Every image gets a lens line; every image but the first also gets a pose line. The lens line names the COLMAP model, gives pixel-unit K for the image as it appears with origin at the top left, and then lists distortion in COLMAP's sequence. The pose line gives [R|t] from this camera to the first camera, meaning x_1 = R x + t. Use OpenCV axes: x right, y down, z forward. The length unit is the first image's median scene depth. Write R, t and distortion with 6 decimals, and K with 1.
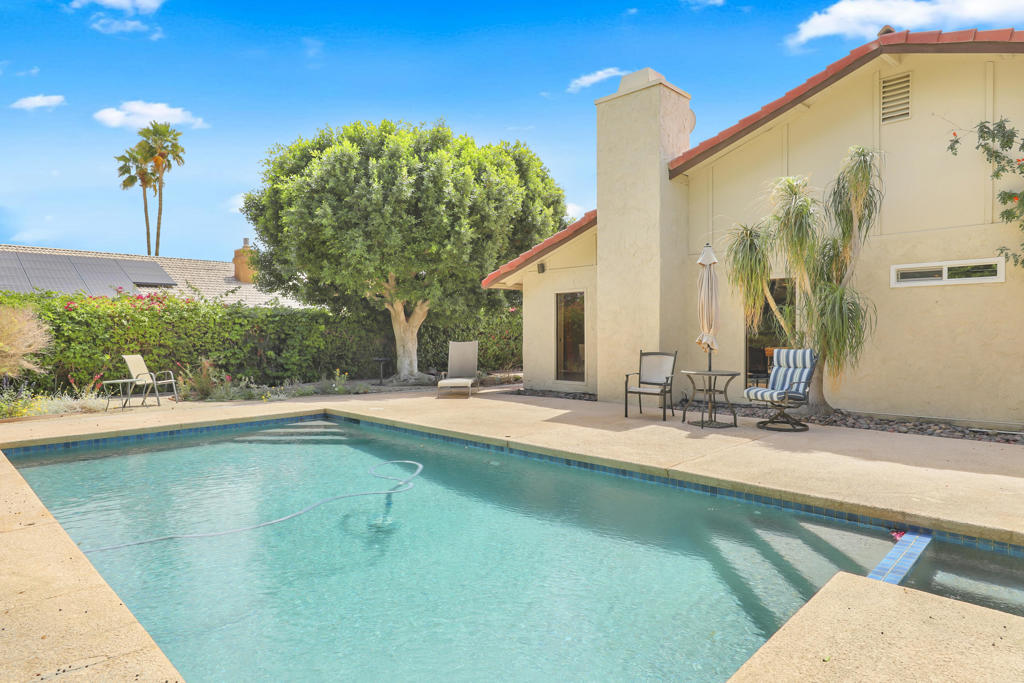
lens RADIAL K [[605.7, 0, 518.7], [0, 605.7, 341.5], [0, 0, 1]] dist [0.005164, 0.002257]
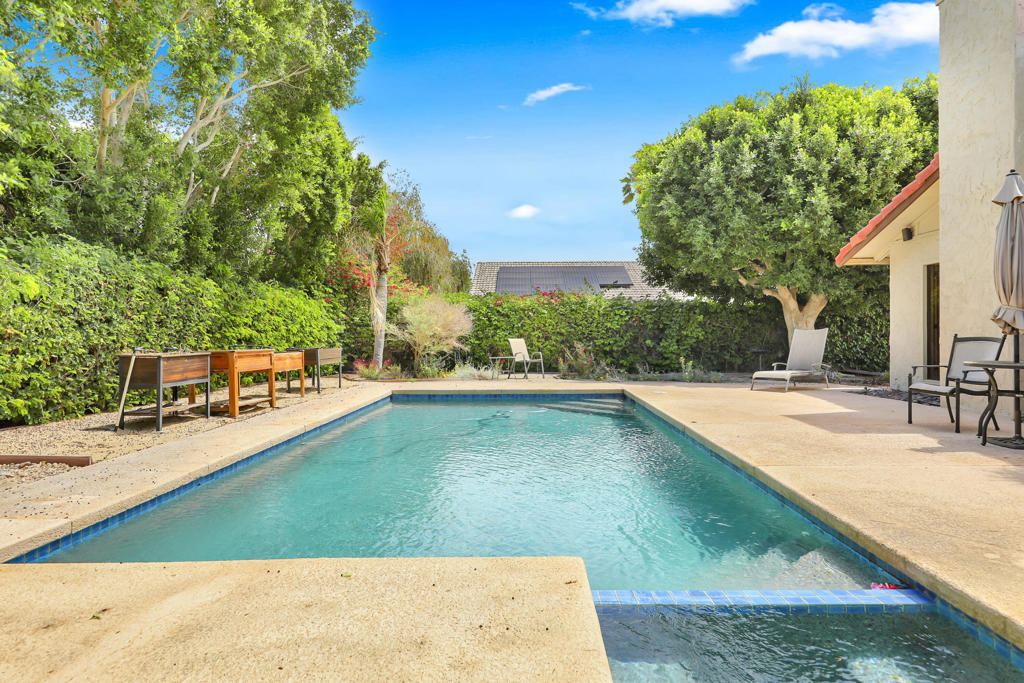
lens RADIAL K [[627.7, 0, 512.8], [0, 627.7, 335.7], [0, 0, 1]] dist [0.008979, 0.002247]
pose [[0.678755, 0.006249, -0.734338, 0.277827], [-0.013672, 0.999898, -0.004128, 0.018453], [0.734237, 0.012842, 0.678772, 0.080792]]
